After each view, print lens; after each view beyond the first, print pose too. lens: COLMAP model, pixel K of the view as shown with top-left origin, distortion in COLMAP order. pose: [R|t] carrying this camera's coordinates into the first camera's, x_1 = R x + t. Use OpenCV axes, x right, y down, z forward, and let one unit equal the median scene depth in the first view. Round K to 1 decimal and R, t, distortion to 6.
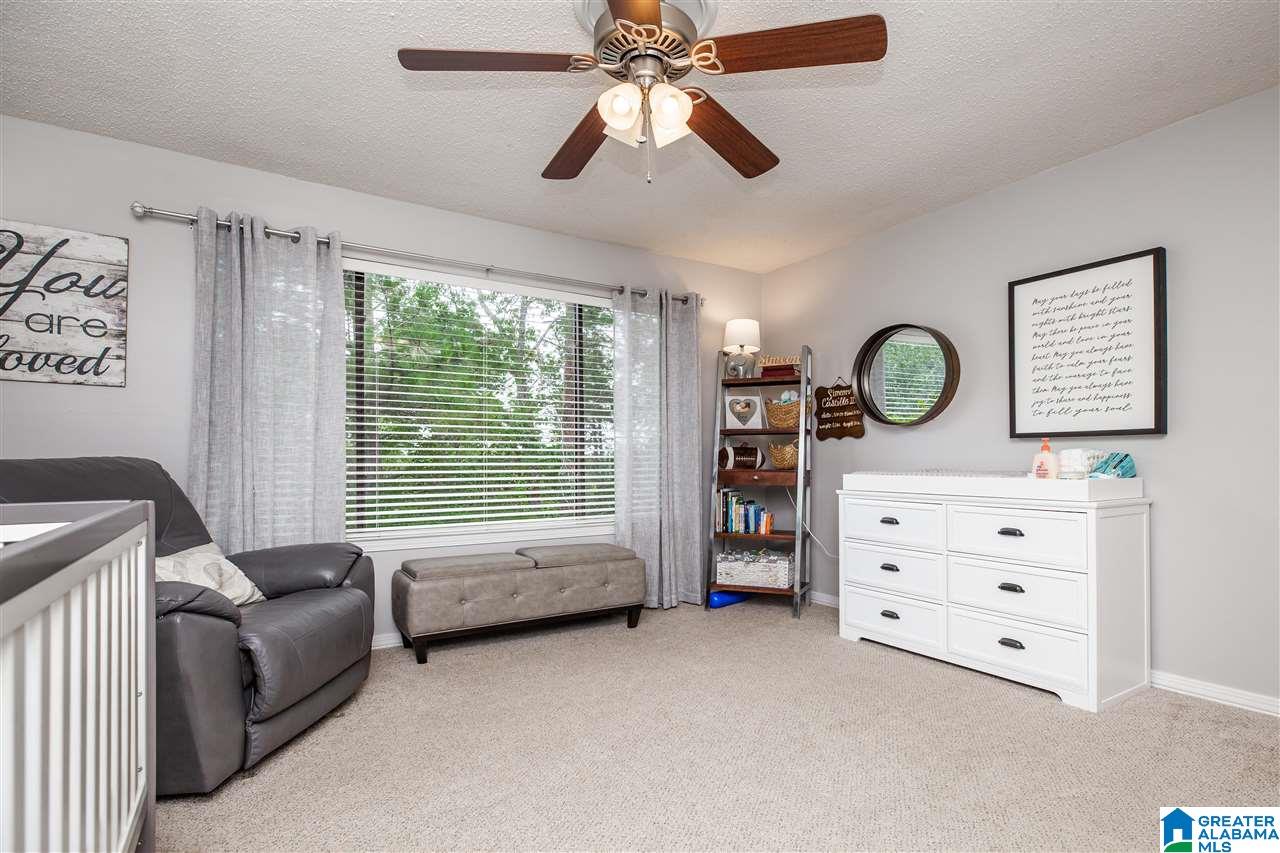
lens RADIAL K [[635.1, 0, 670.0], [0, 635.1, 453.2], [0, 0, 1]] dist [0.000917, -0.000149]
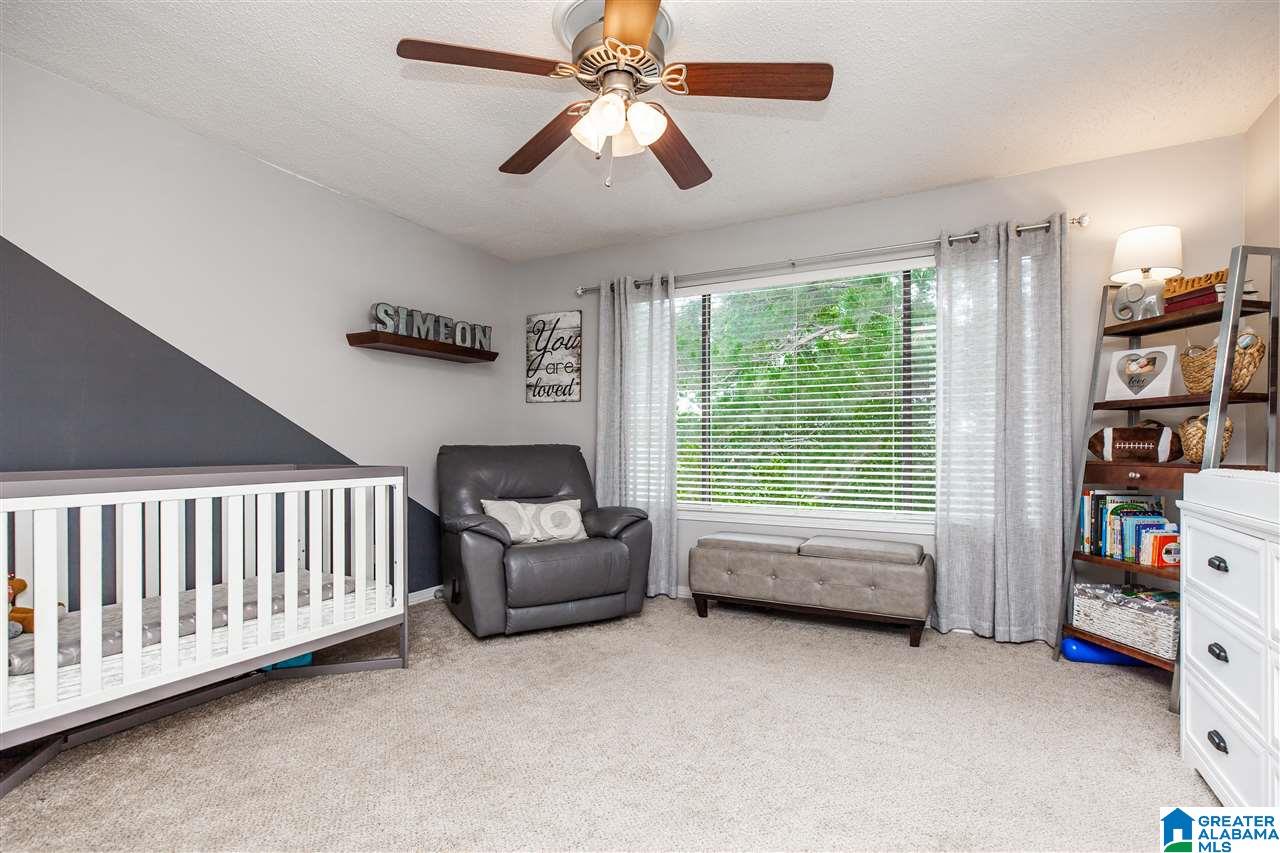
lens RADIAL K [[612.6, 0, 641.2], [0, 612.6, 444.8], [0, 0, 1]] dist [-0.002150, -0.000269]
pose [[0.484478, -0.000898, -0.874803, 0.505289], [0.005363, 0.999984, 0.001944, 0.004936], [0.874787, -0.005633, 0.484475, 0.313092]]
